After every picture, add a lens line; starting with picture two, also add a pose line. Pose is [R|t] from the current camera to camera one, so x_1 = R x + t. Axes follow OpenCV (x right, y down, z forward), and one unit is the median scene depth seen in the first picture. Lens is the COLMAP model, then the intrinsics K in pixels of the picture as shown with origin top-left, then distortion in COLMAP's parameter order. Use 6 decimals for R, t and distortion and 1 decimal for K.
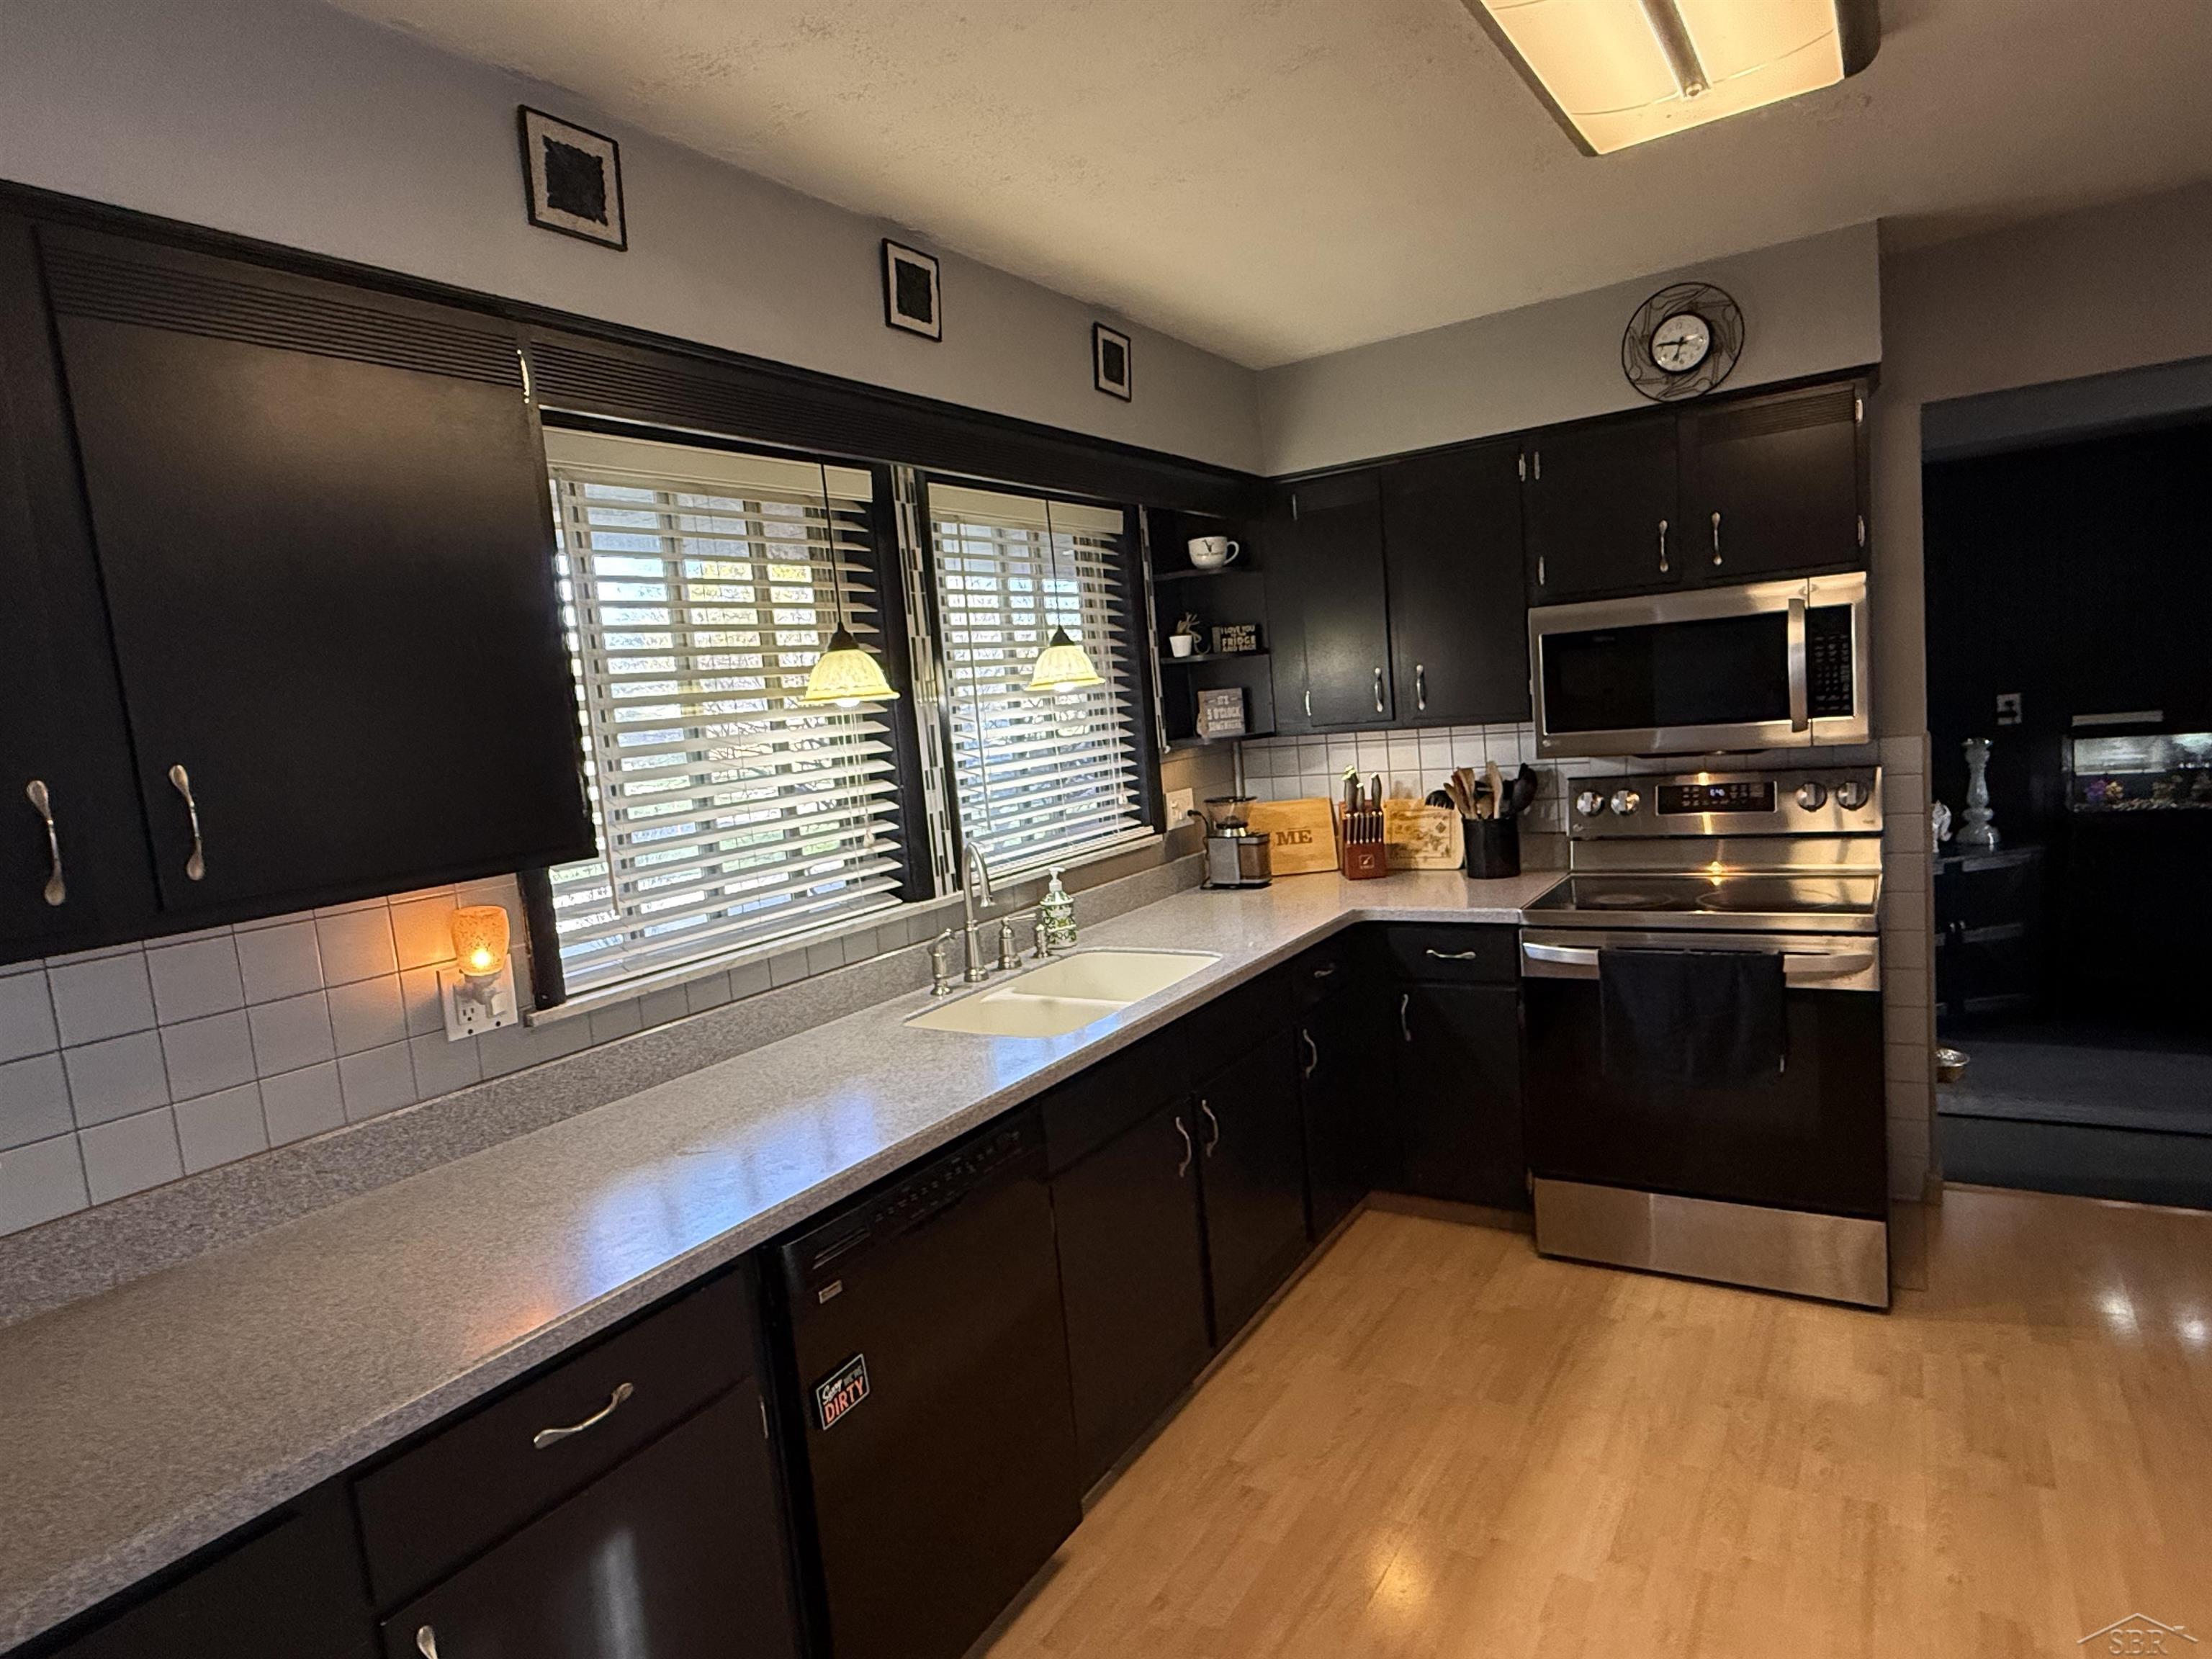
lens RADIAL K [[1226.0, 0, 1101.2], [0, 1226.0, 834.3], [0, 0, 1]] dist [0.005692, 0.000473]
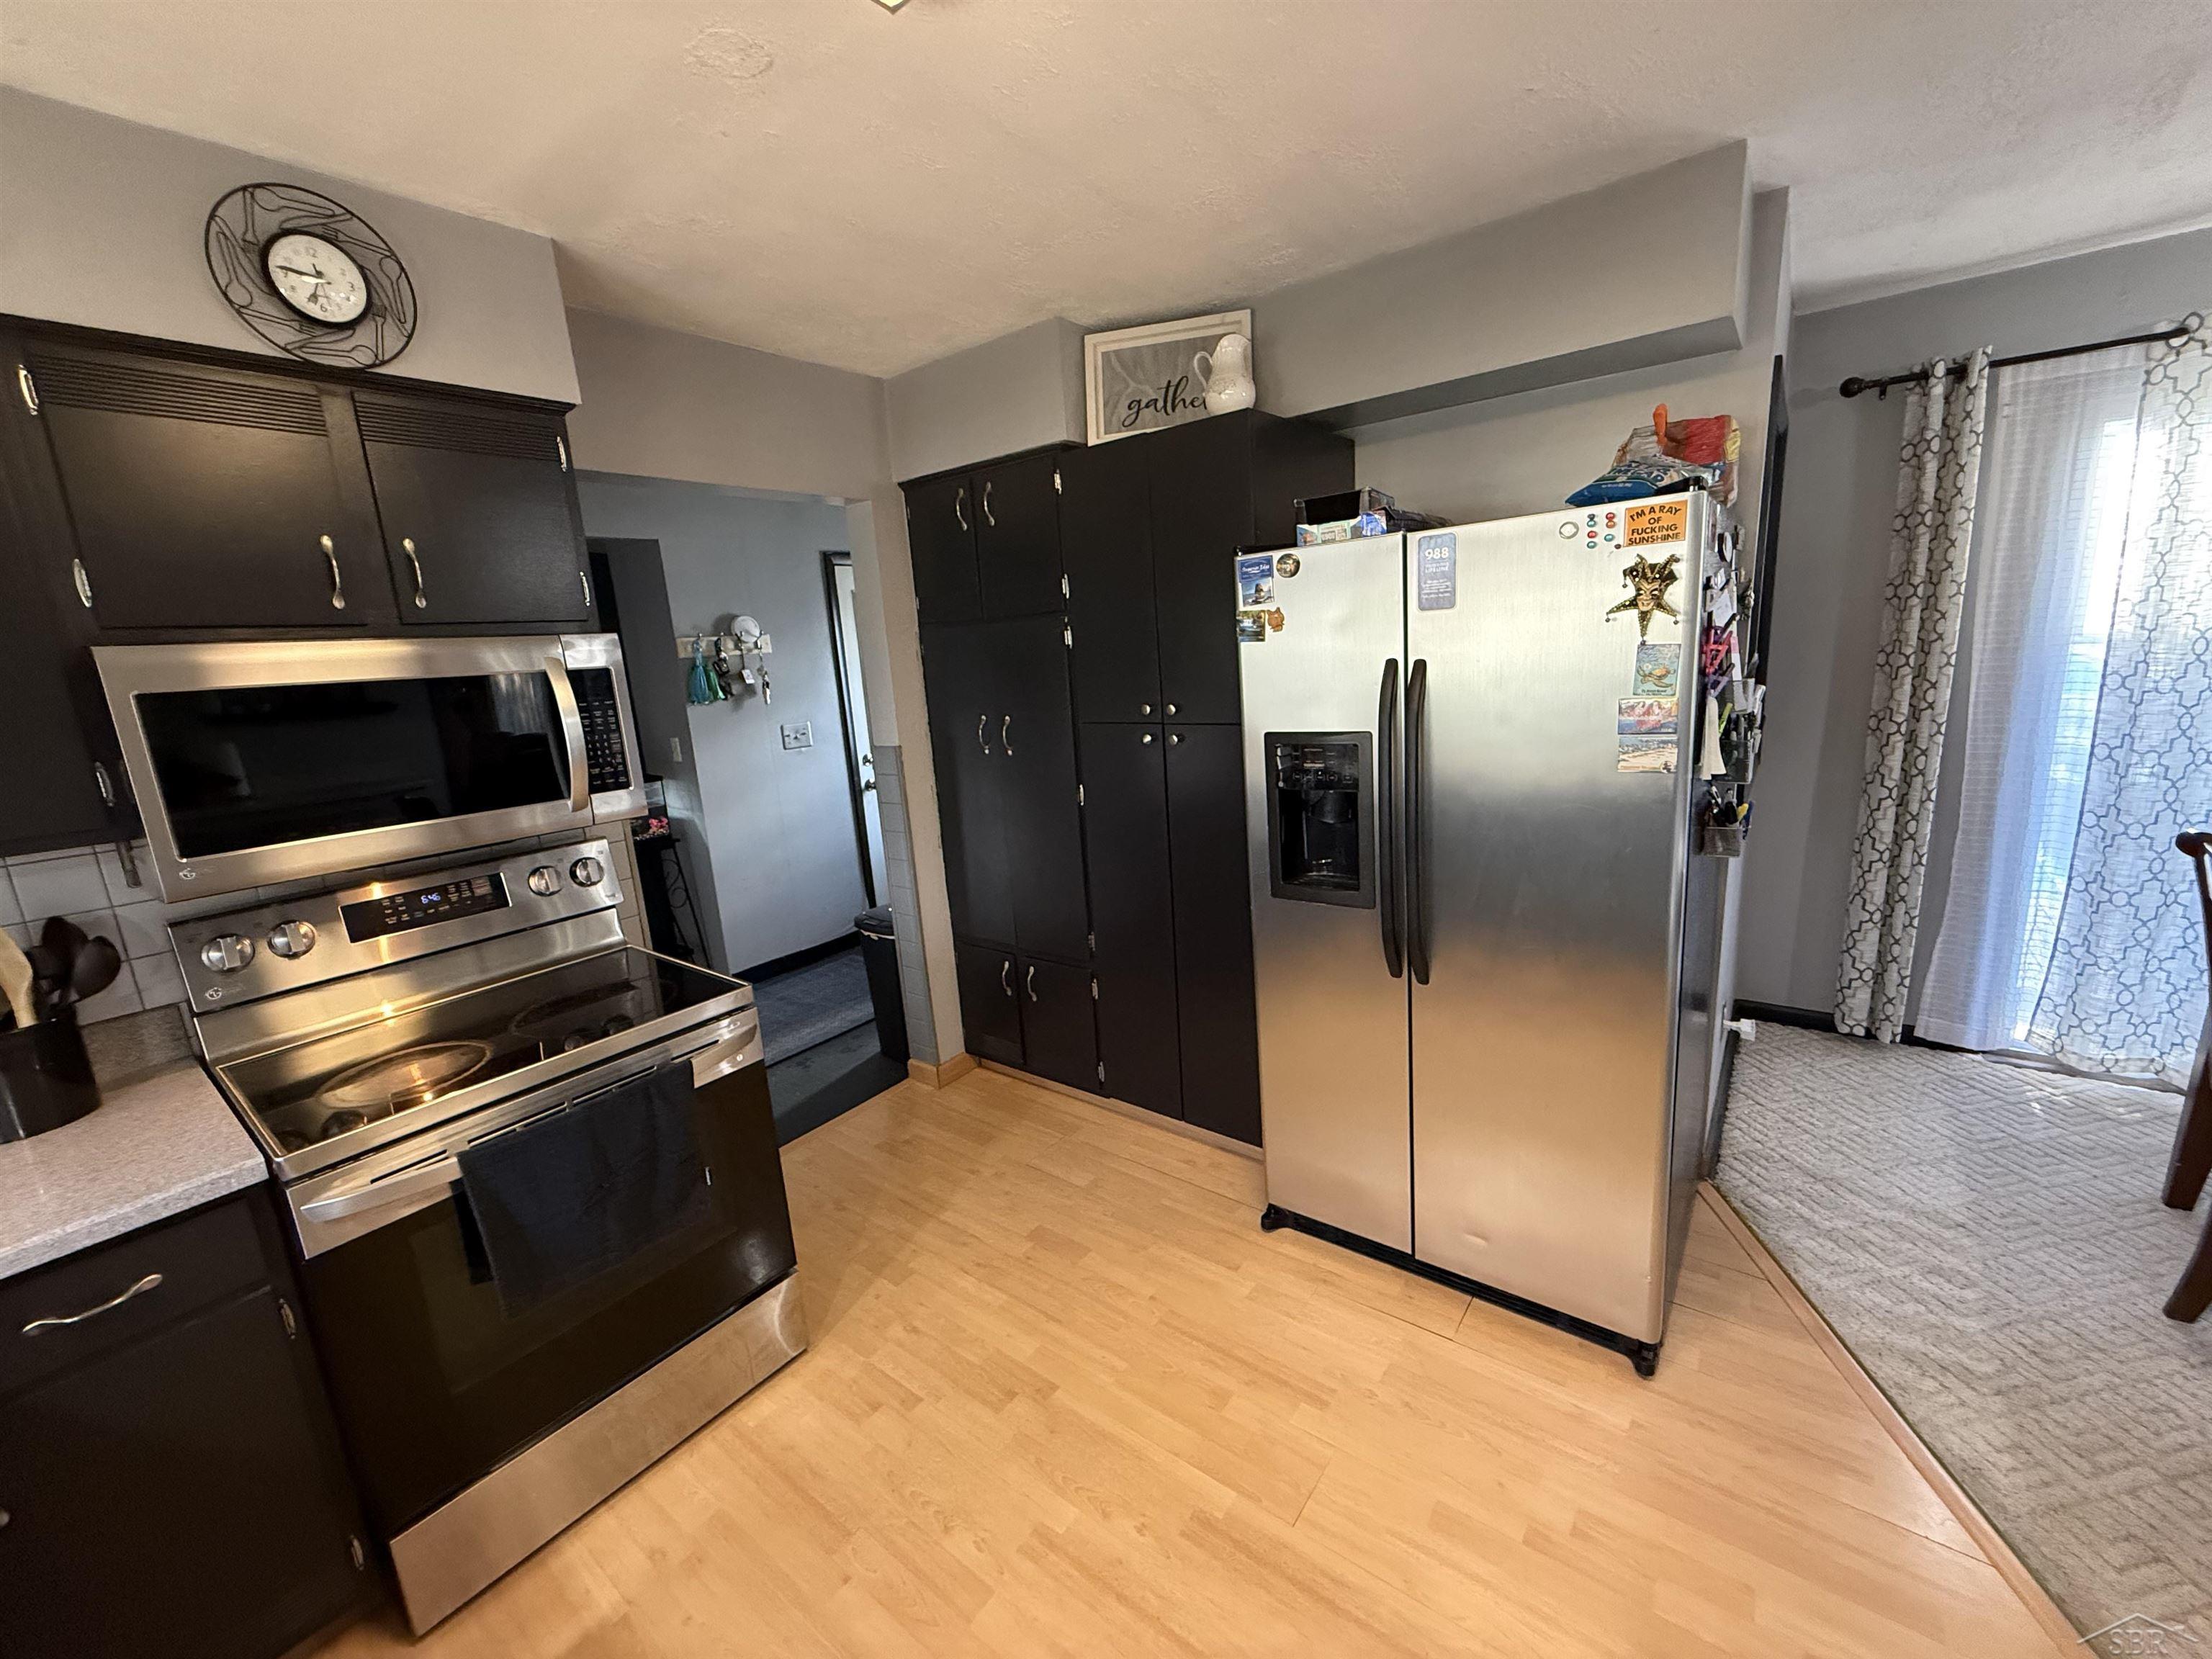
lens RADIAL K [[883.1, 0, 1102.9], [0, 883.1, 833.1], [0, 0, 1]] dist [-0.000169, 0.000124]
pose [[0.094298, -0.125740, 0.987571, -0.020090], [0.161969, 0.980713, 0.109401, -0.076787], [-0.982280, 0.149640, 0.112845, 0.568580]]
